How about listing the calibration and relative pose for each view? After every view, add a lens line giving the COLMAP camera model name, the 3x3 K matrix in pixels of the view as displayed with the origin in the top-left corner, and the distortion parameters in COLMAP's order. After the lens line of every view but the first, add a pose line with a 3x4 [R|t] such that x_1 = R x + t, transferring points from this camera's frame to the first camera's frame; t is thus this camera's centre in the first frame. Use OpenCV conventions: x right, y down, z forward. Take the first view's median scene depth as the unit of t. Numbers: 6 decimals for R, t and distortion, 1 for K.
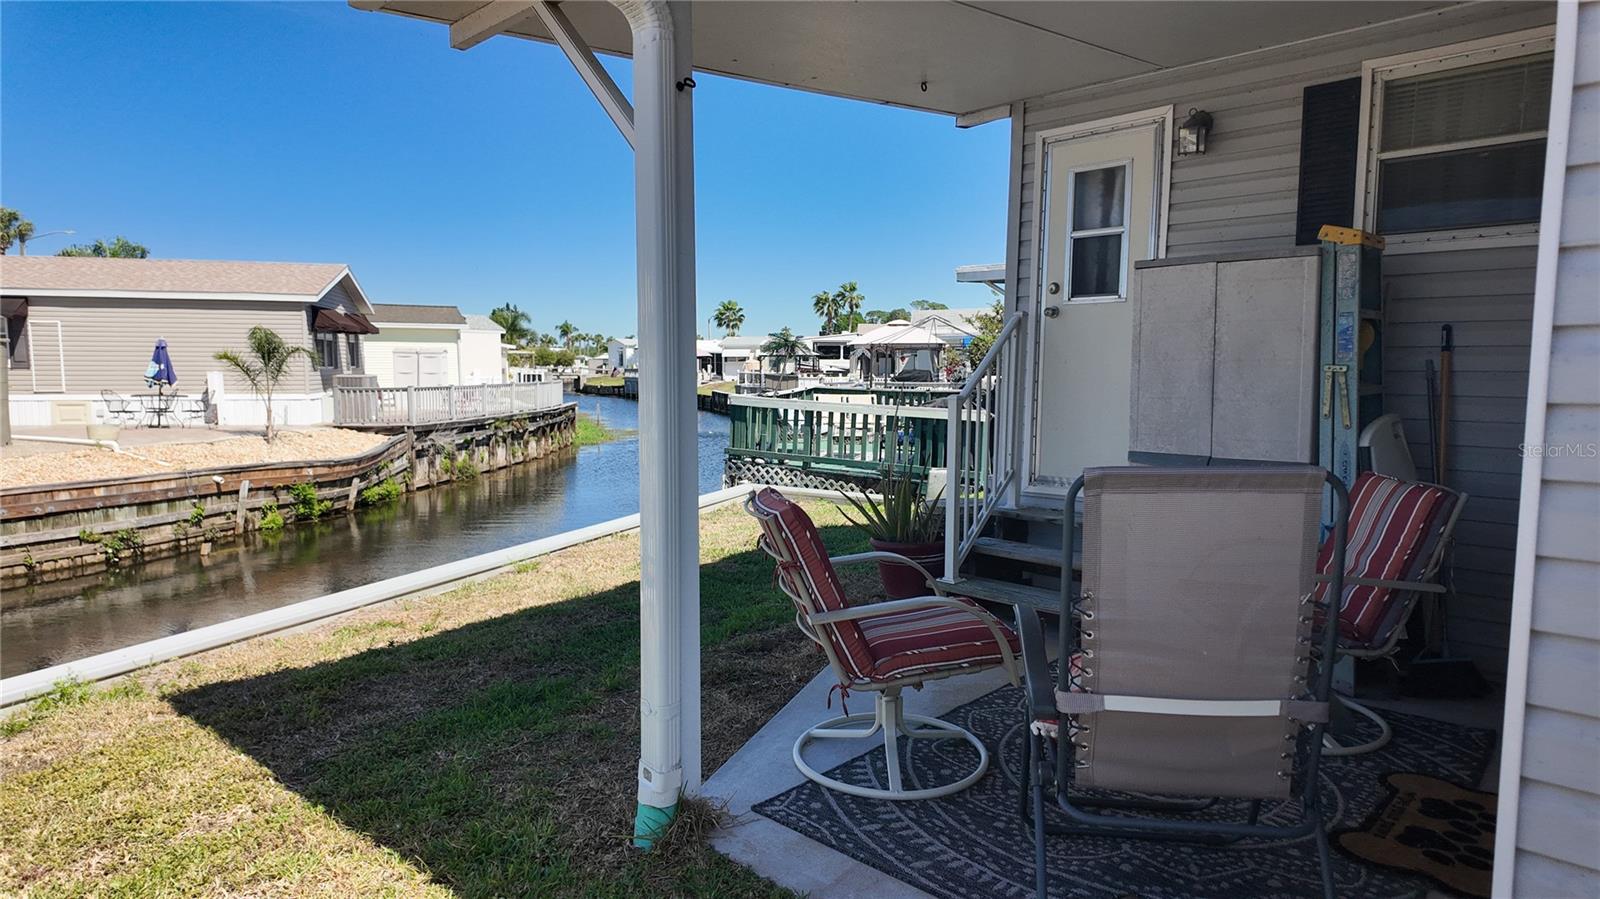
lens RADIAL K [[942.4, 0, 803.9], [0, 942.4, 451.1], [0, 0, 1]] dist [0.076301, -0.078203]
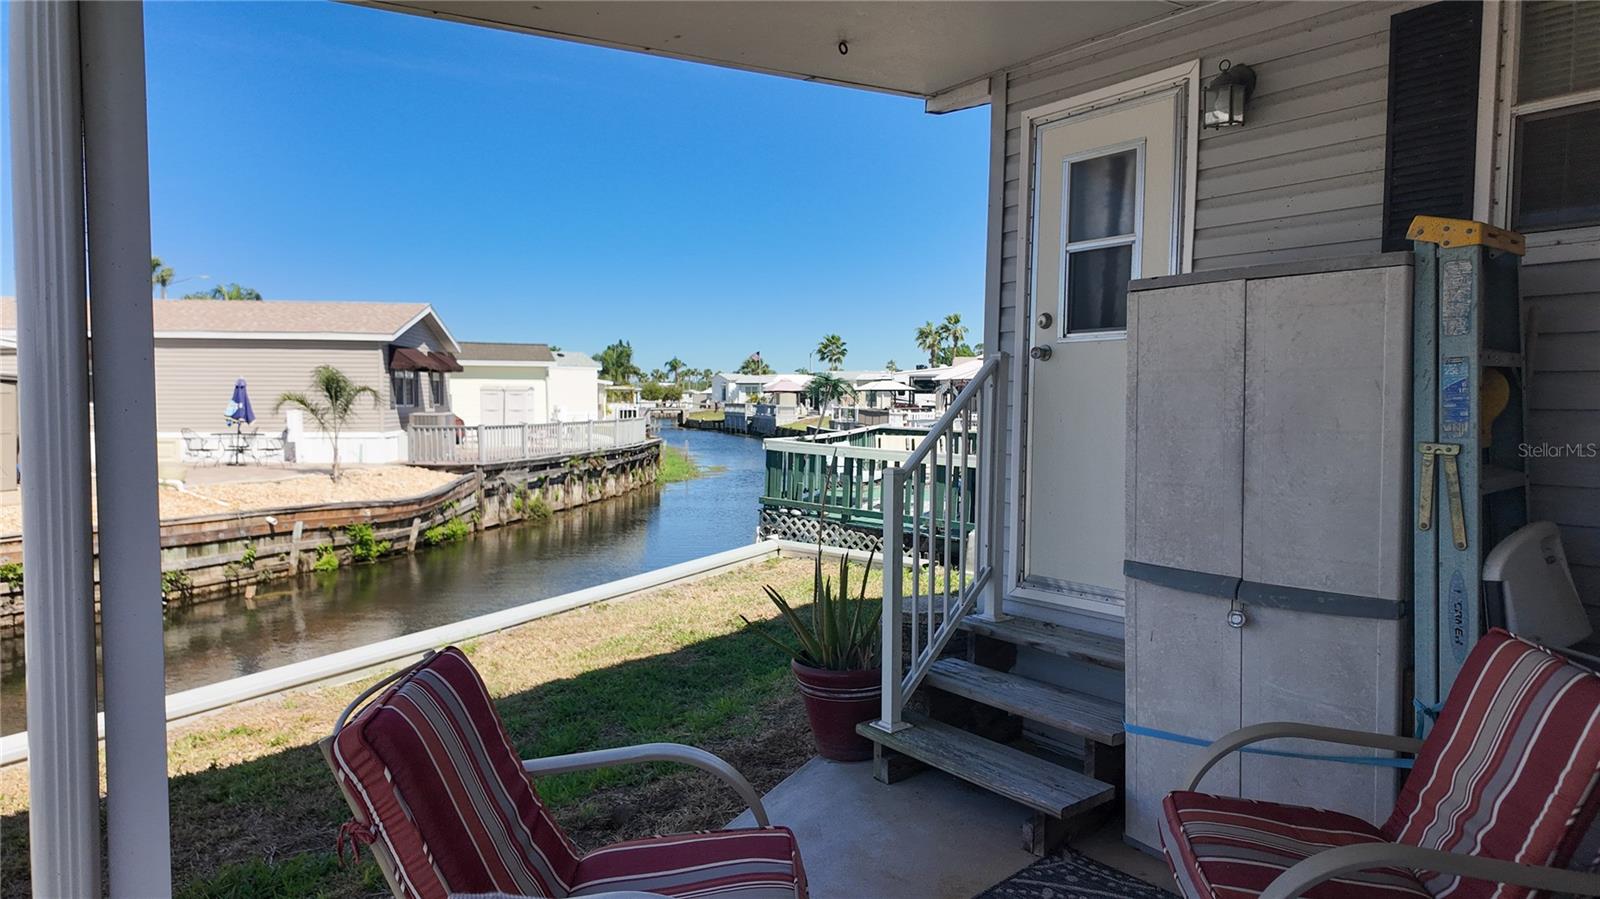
lens RADIAL K [[944.1, 0, 805.9], [0, 944.1, 451.9], [0, 0, 1]] dist [0.055670, -0.038984]
pose [[0.993683, 0.005702, -0.112081, 0.062978], [-0.009549, 0.999382, -0.033821, -0.016888], [0.111819, 0.034678, 0.993123, 0.098570]]
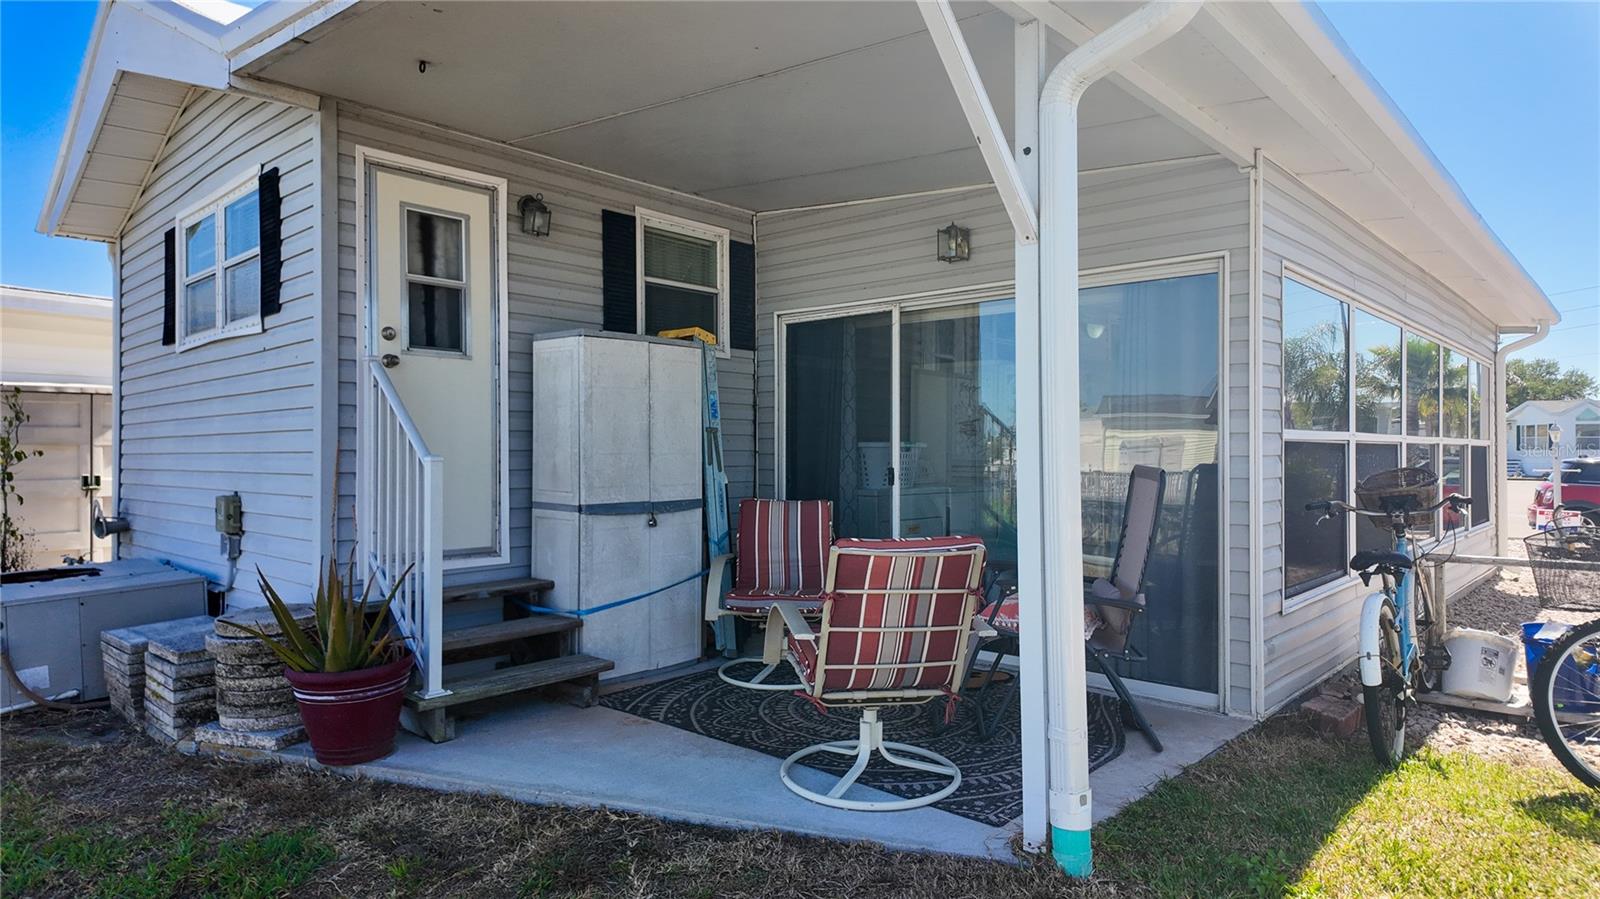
lens RADIAL K [[942.4, 0, 803.9], [0, 942.4, 451.1], [0, 0, 1]] dist [0.076301, -0.078203]
pose [[-0.032248, -0.004160, 0.999471, -0.235814], [0.088539, 0.996048, 0.007002, -0.014946], [-0.995551, 0.088718, -0.031752, 0.256640]]
